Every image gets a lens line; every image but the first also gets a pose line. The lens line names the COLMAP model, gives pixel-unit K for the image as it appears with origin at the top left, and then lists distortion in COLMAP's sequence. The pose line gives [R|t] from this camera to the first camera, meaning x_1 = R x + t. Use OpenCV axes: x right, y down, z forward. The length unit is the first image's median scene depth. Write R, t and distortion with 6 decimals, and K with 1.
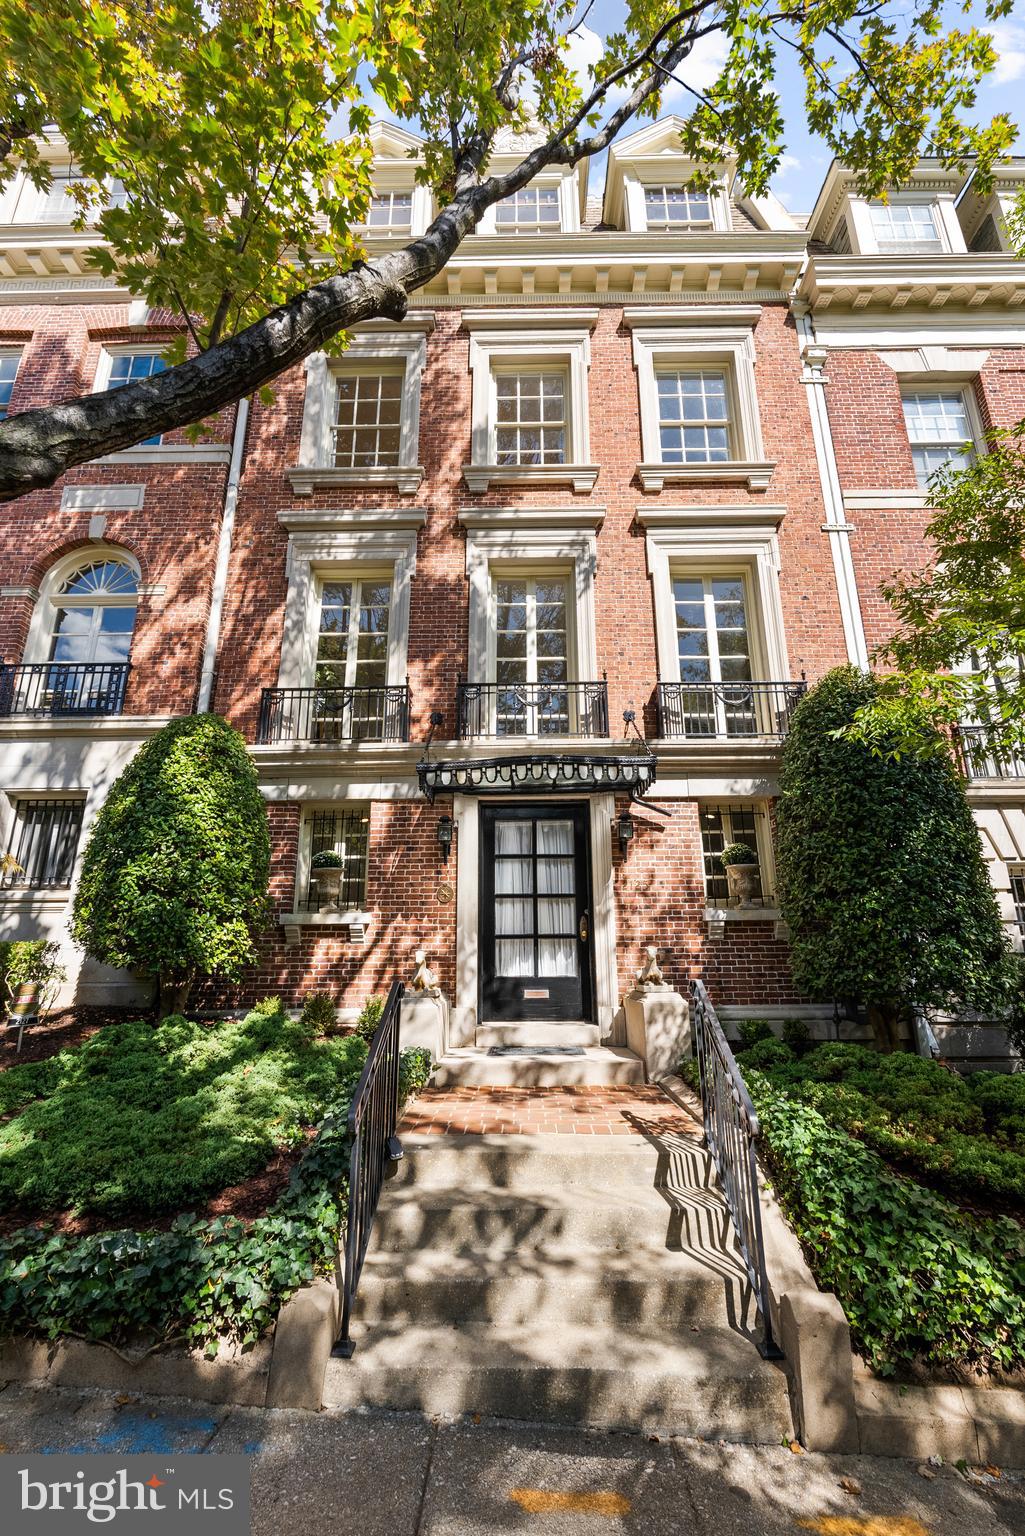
lens RADIAL K [[702.5, 0, 512.5], [0, 702.5, 768.0], [0, 0, 1]] dist [0.015956, 0.000392]
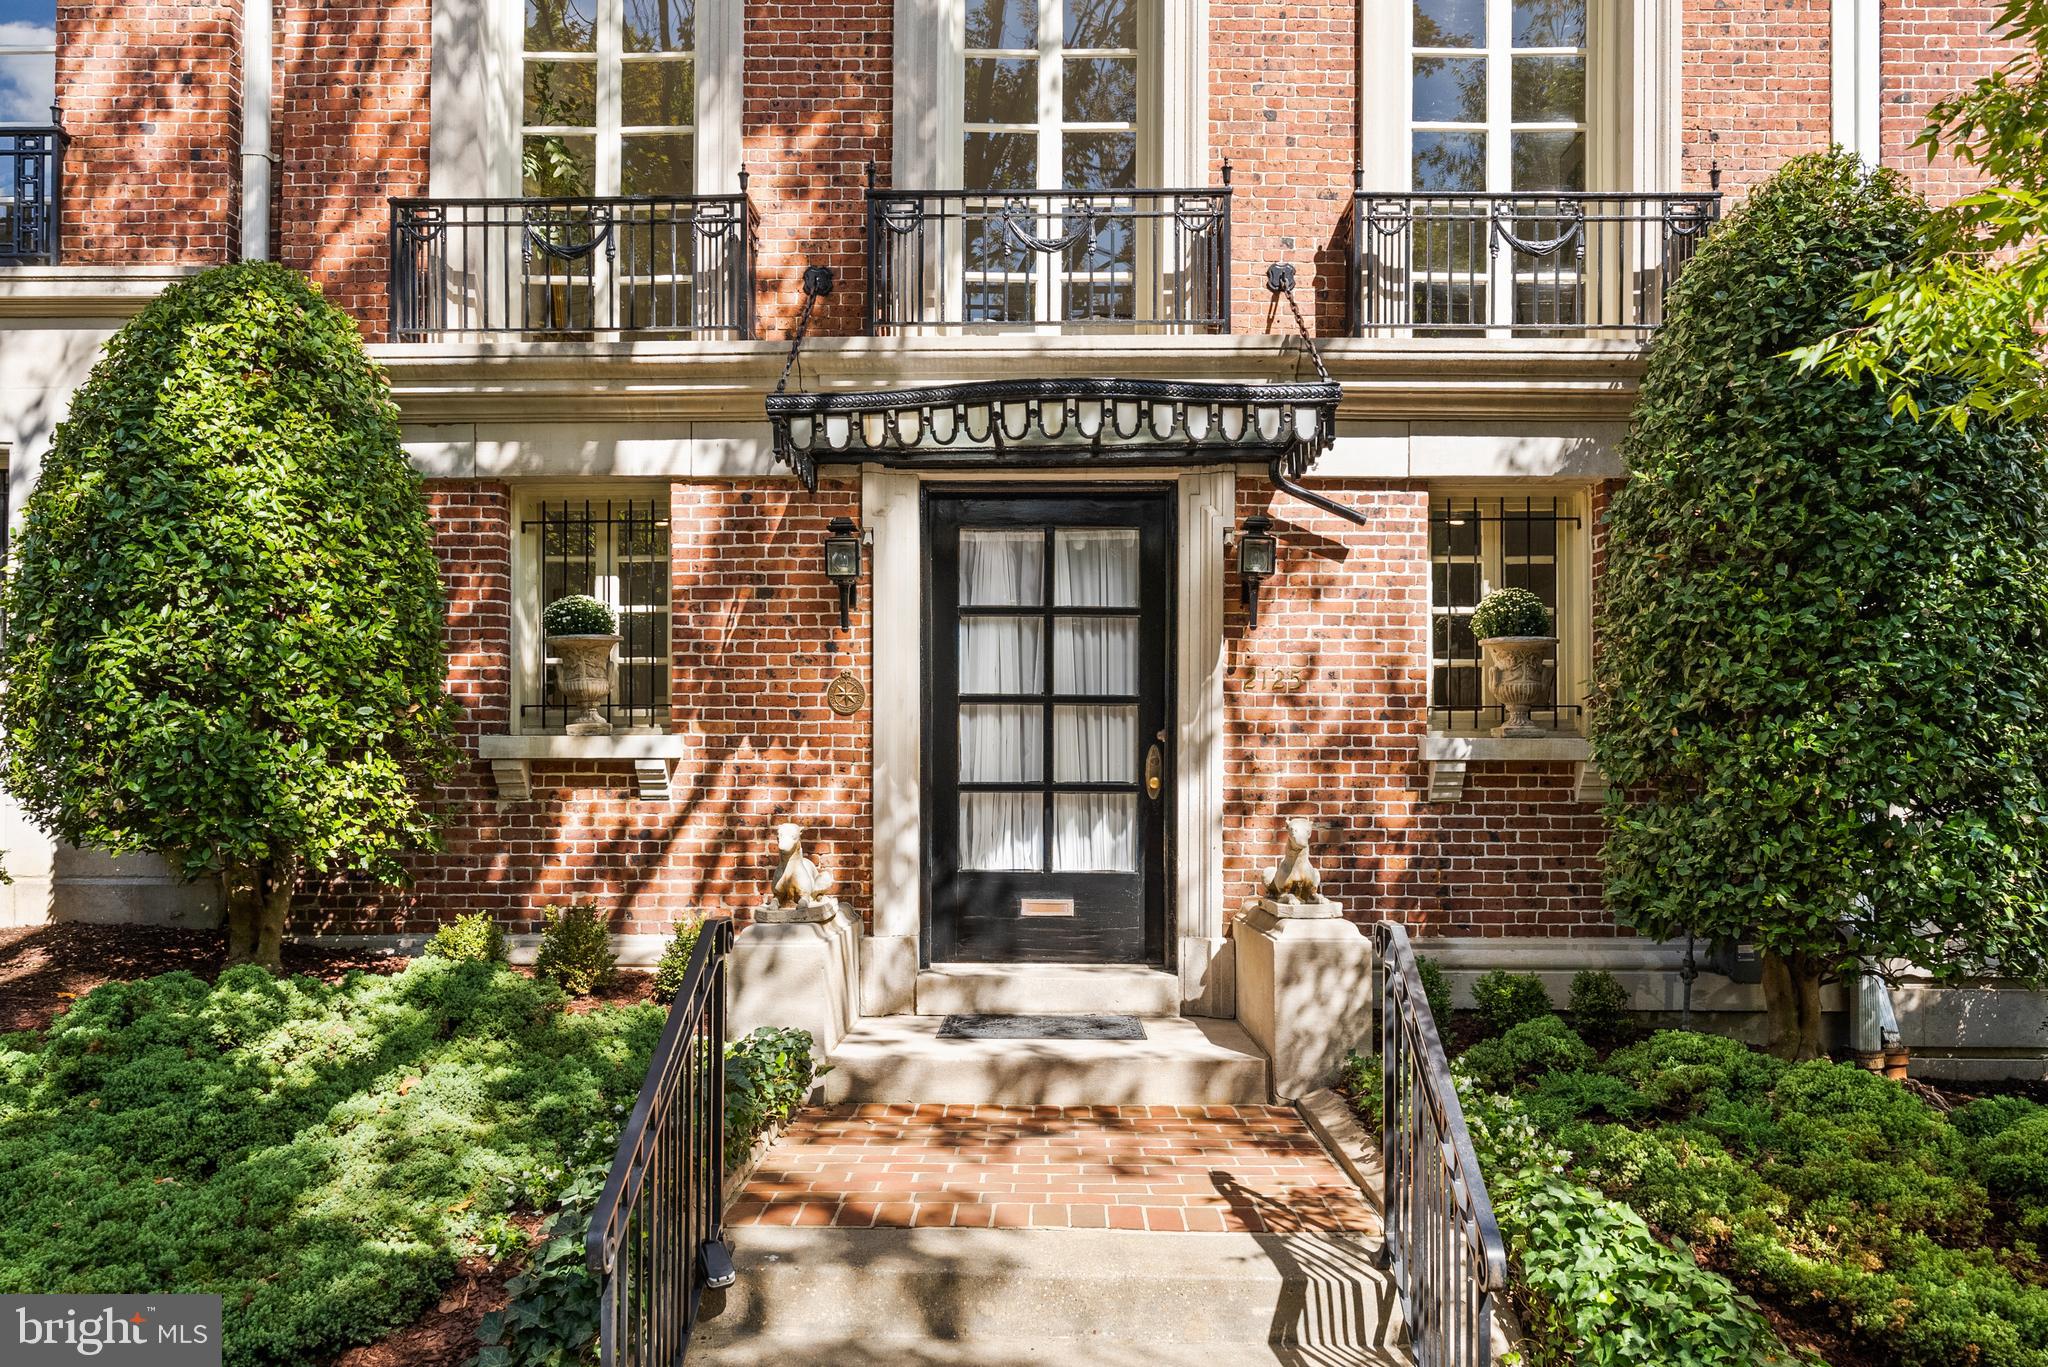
lens RADIAL K [[1435.1, 0, 1031.5], [0, 1435.1, 754.8], [0, 0, 1]] dist [0.010800, 0.000081]
pose [[0.999936, 0.010328, -0.004705, 0.027285], [-0.008749, 0.965544, 0.260092, -0.023168], [0.007229, -0.260034, 0.965572, 0.112385]]
